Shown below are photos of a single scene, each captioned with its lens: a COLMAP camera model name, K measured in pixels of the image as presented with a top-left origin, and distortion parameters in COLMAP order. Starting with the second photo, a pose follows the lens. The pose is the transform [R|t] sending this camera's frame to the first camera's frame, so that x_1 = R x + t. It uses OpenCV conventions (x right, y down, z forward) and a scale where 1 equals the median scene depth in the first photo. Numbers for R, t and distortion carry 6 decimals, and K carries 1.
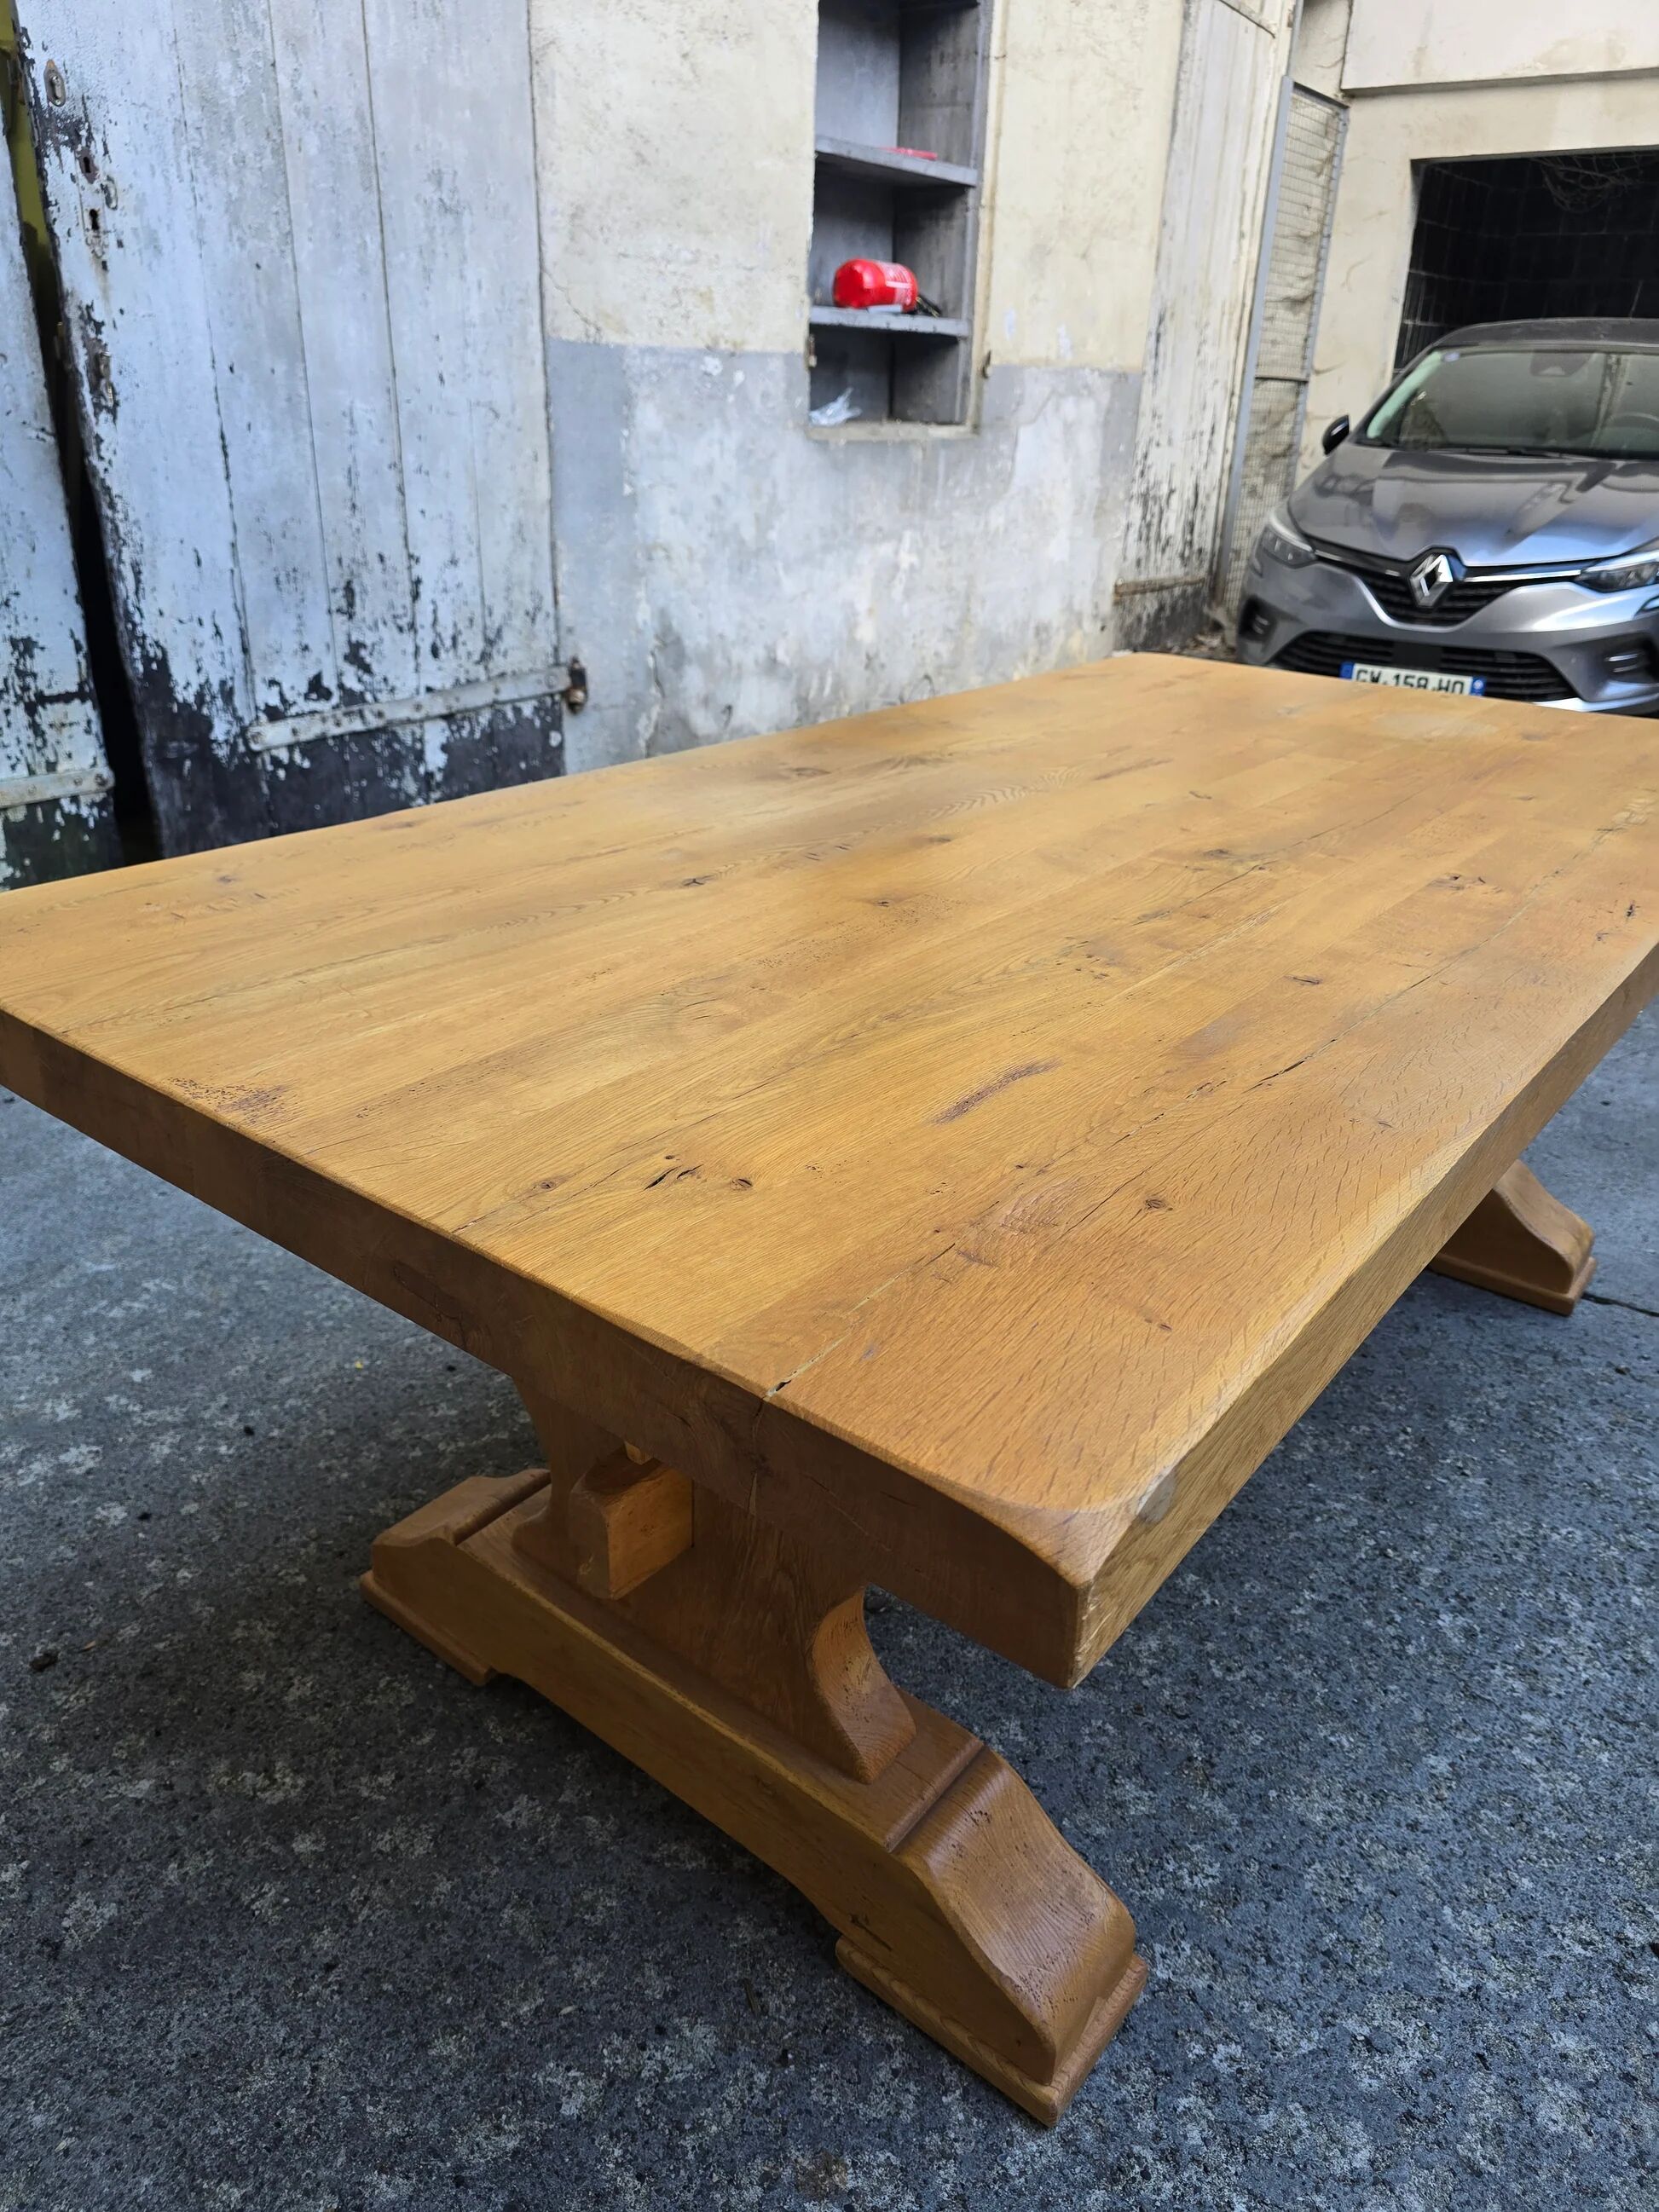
lens RADIAL K [[1502.5, 0, 826.9], [0, 1502.5, 1106.7], [0, 0, 1]] dist [0.052523, -0.050333]
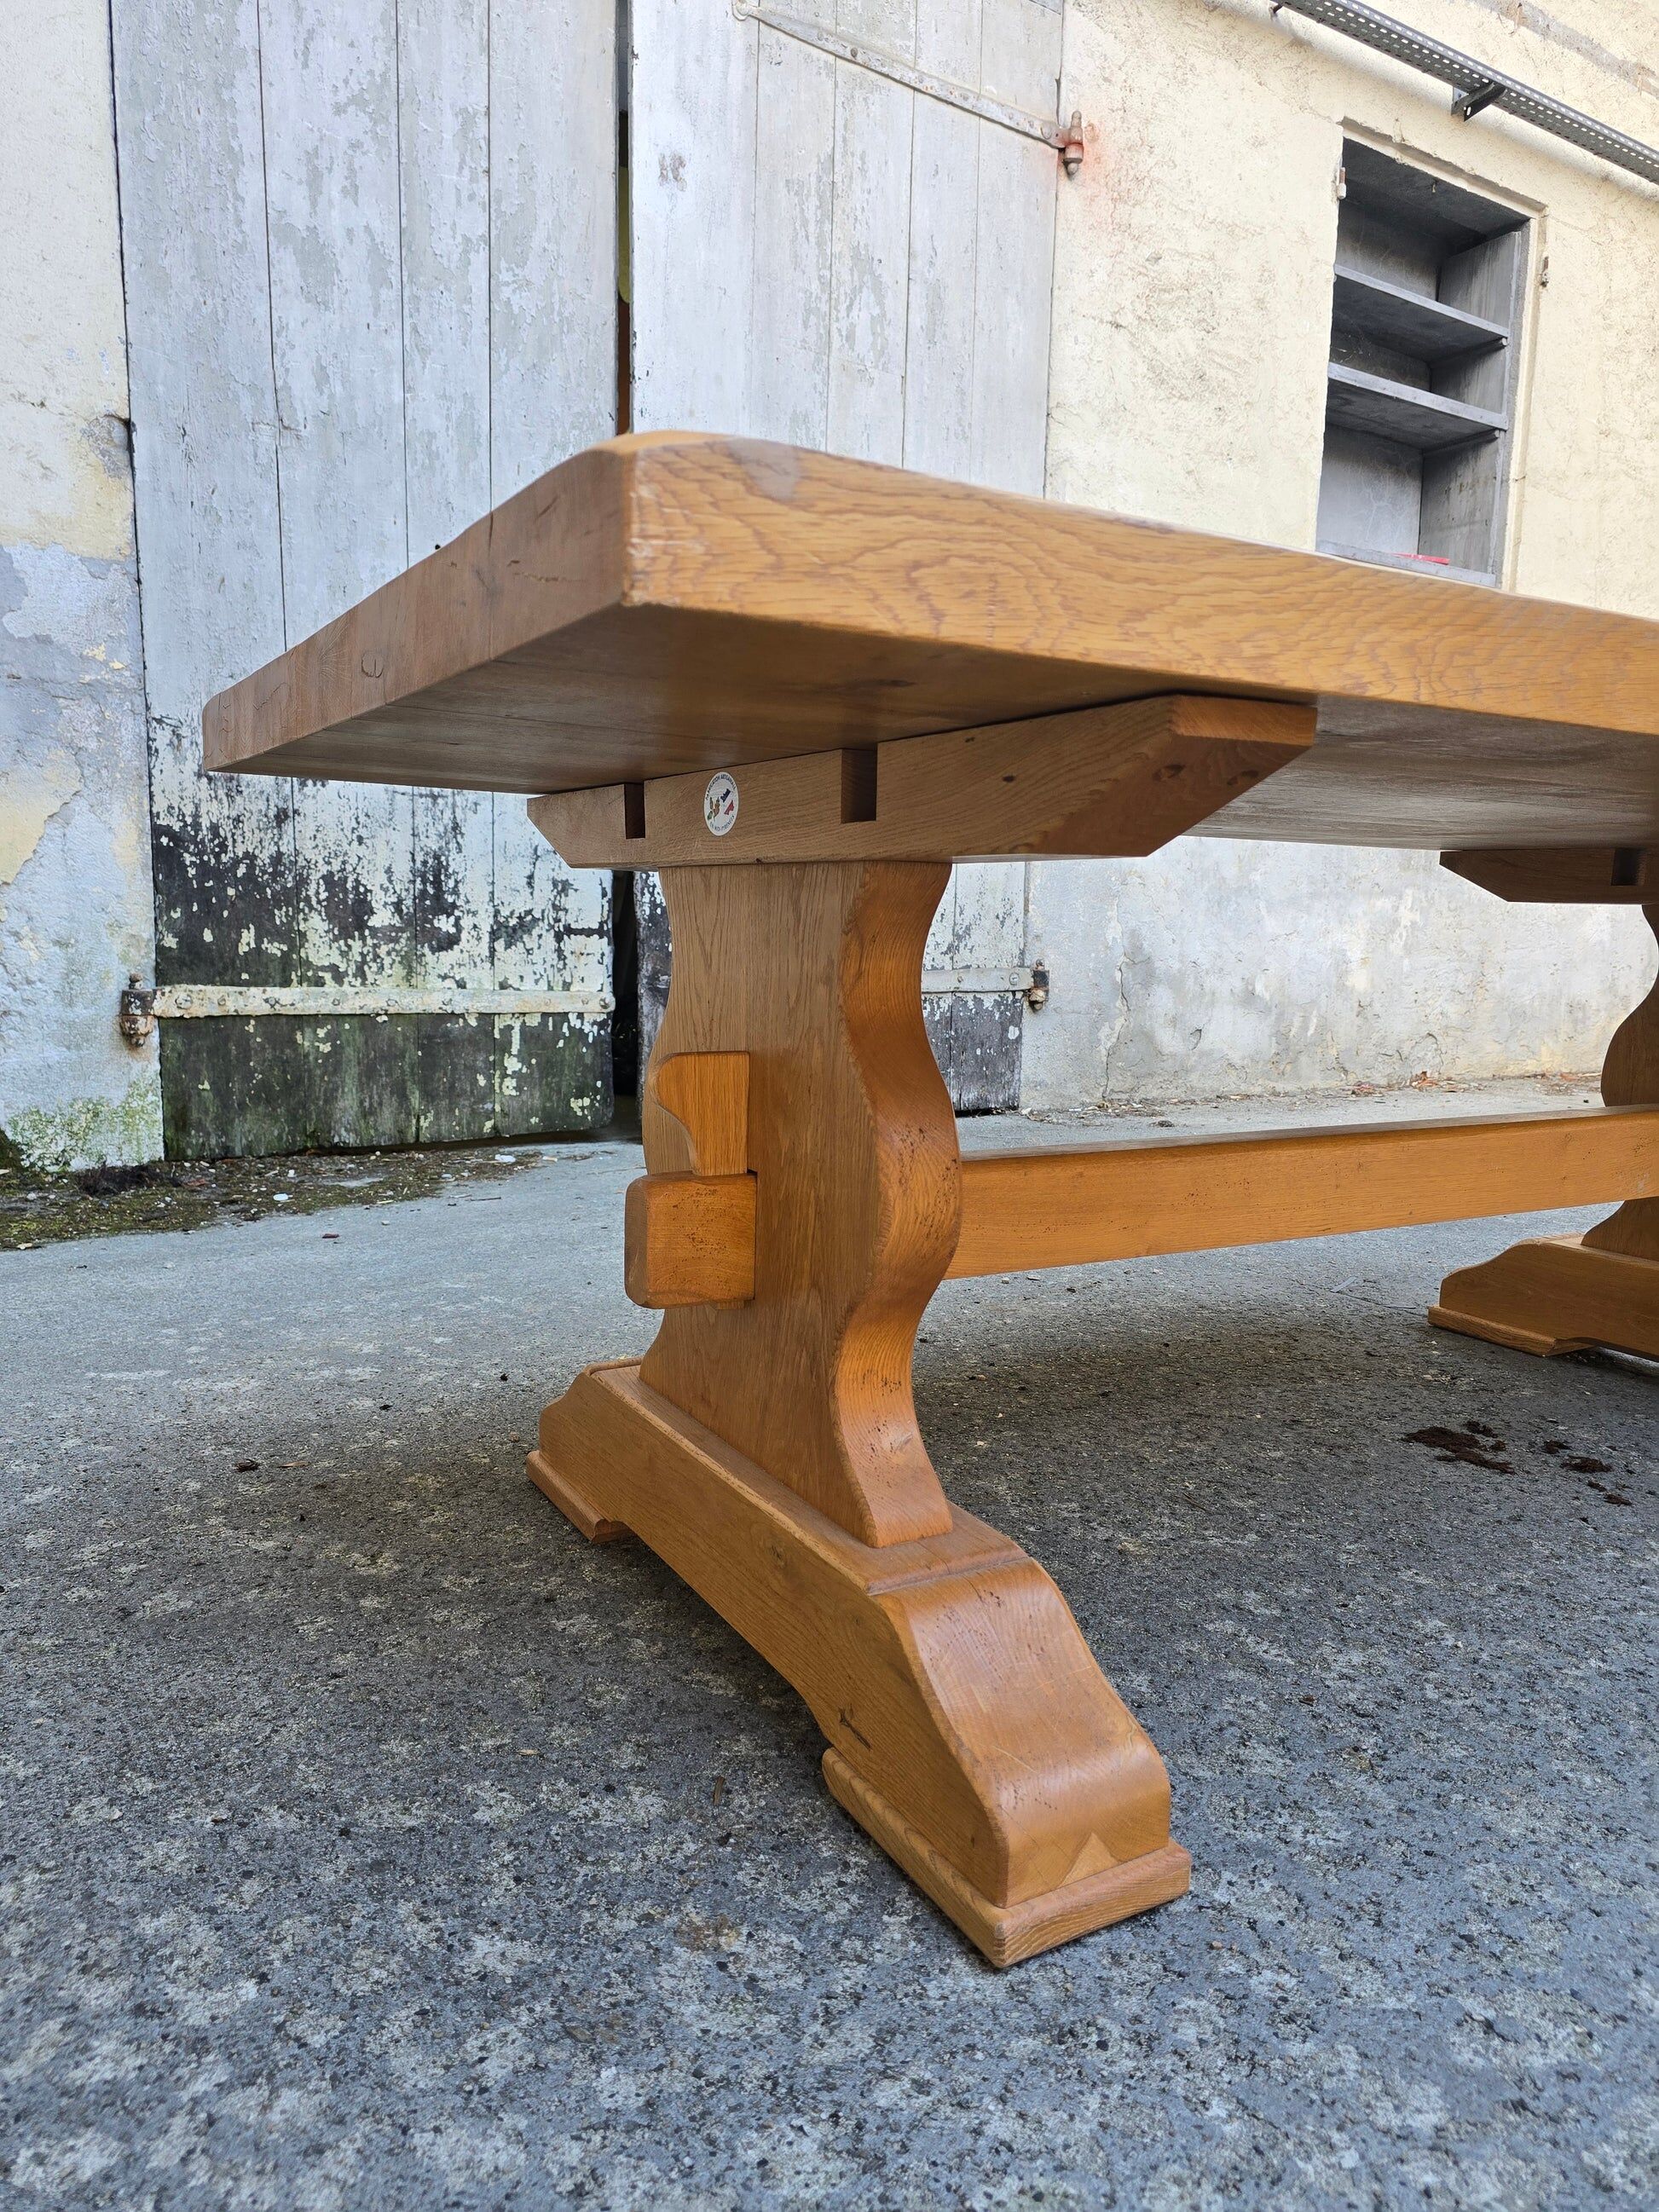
lens RADIAL K [[1502.5, 0, 823.0], [0, 1502.5, 1124.1], [0, 0, 1]] dist [0.052523, -0.050333]
pose [[0.928413, 0.041628, -0.369211, 0.114703], [-0.152610, 0.948736, -0.276784, 0.169172], [0.338762, 0.313315, 0.887172, 0.050166]]
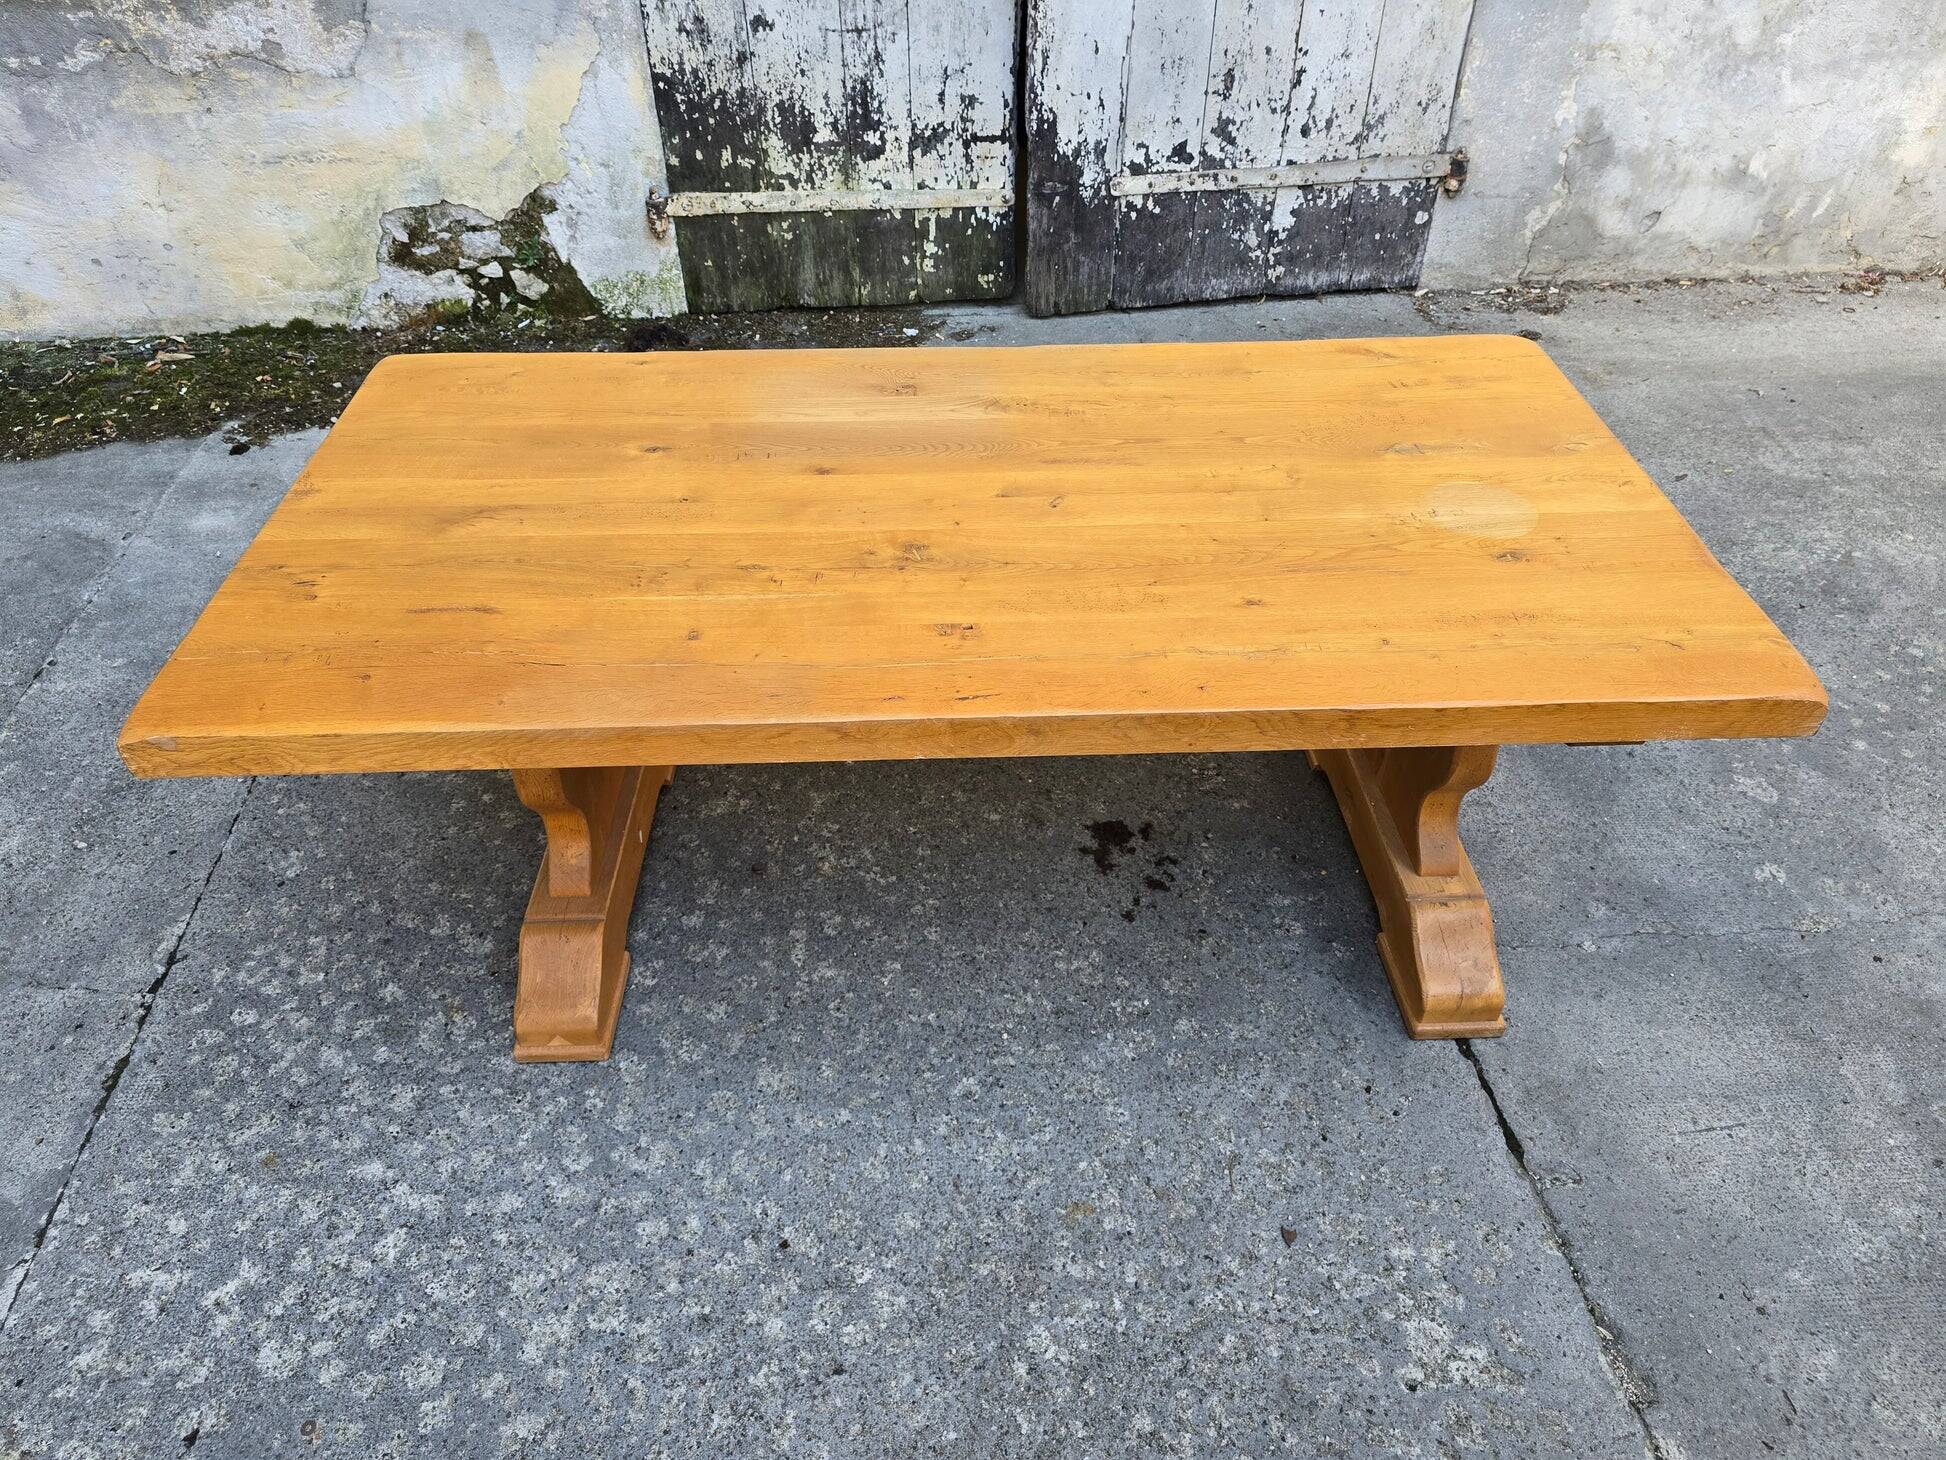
lens RADIAL K [[1321.7, 0, 968.6], [0, 1321.7, 730.0], [0, 0, 1]] dist [0.052523, -0.050333]
pose [[0.637085, 0.471911, -0.609445, 0.515981], [-0.302705, 0.880328, 0.365229, -0.220345], [0.708867, -0.048200, 0.703693, 0.048514]]
